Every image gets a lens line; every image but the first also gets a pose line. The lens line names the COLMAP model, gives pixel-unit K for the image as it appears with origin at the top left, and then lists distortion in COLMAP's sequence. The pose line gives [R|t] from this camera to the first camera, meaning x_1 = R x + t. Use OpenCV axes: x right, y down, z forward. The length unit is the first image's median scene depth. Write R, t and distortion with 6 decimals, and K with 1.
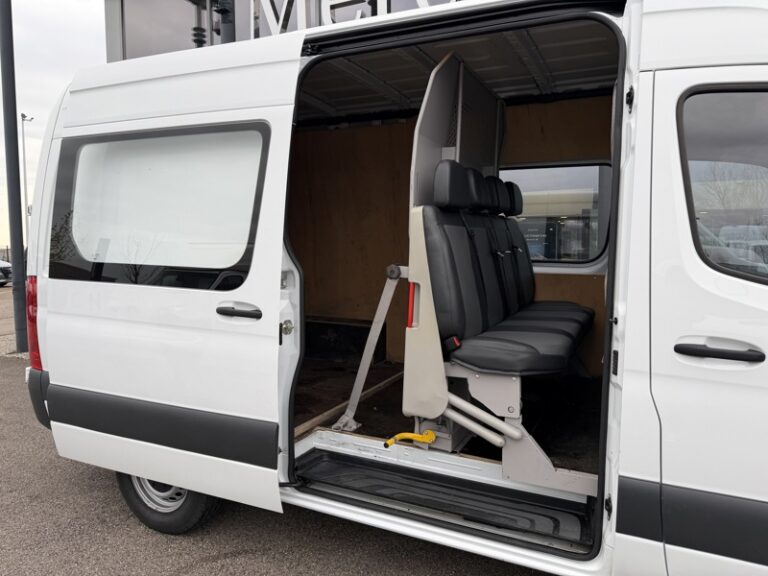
lens RADIAL K [[529.5, 0, 382.3], [0, 529.5, 285.9], [0, 0, 1]] dist [0.086434, -0.115392]
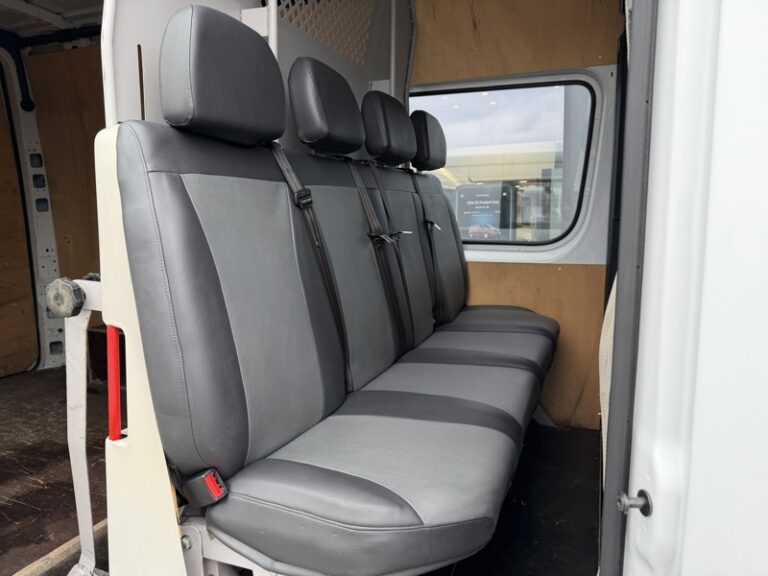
lens RADIAL K [[529.5, 0, 382.3], [0, 529.5, 285.9], [0, 0, 1]] dist [0.086434, -0.115392]
pose [[0.997683, -0.022184, 0.064319, 0.147233], [0.018352, 0.998056, 0.059568, -0.035637], [-0.065515, -0.058249, 0.996150, 0.382969]]
